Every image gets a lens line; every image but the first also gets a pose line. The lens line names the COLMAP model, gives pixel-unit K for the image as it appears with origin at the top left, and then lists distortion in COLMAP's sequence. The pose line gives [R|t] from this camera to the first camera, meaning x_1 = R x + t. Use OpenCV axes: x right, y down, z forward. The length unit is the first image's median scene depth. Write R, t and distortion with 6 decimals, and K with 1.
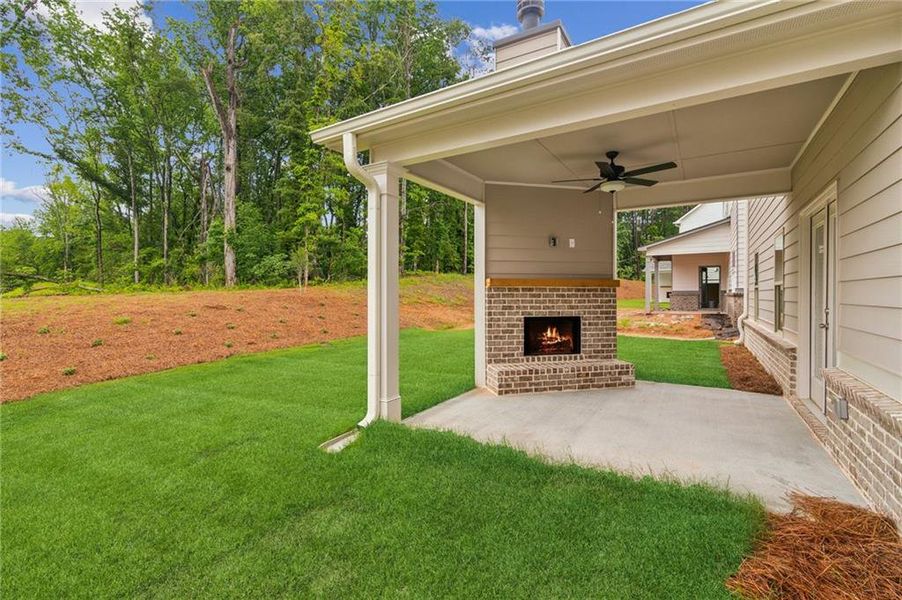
lens RADIAL K [[412.7, 0, 449.8], [0, 412.7, 291.8], [0, 0, 1]] dist [-0.000825, -0.000133]
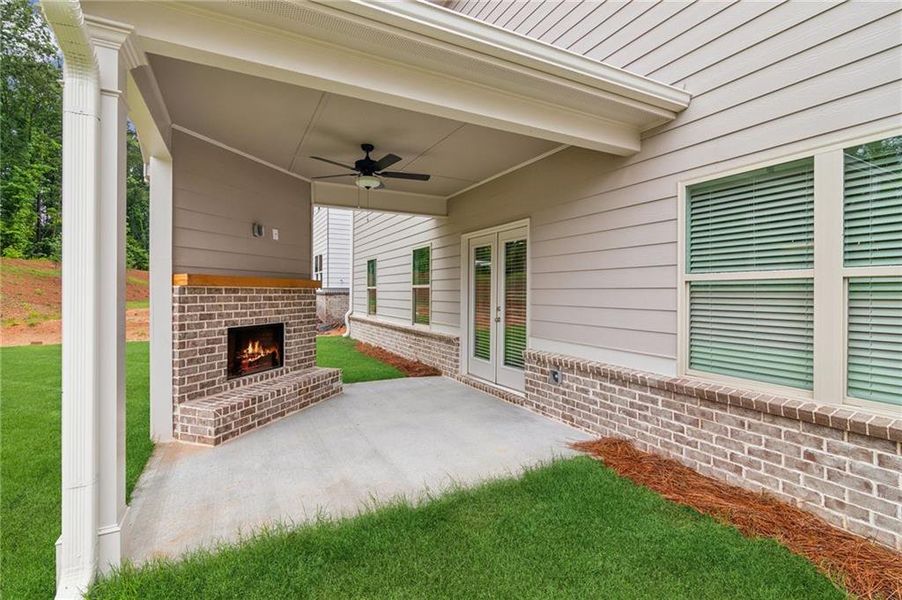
lens RADIAL K [[412.7, 0, 449.8], [0, 412.7, 291.8], [0, 0, 1]] dist [-0.000825, -0.000133]
pose [[0.515128, 0.001569, 0.857112, -0.244160], [-0.008682, 0.999957, 0.003387, -0.009369], [-0.857069, -0.009186, 0.515119, 0.287718]]
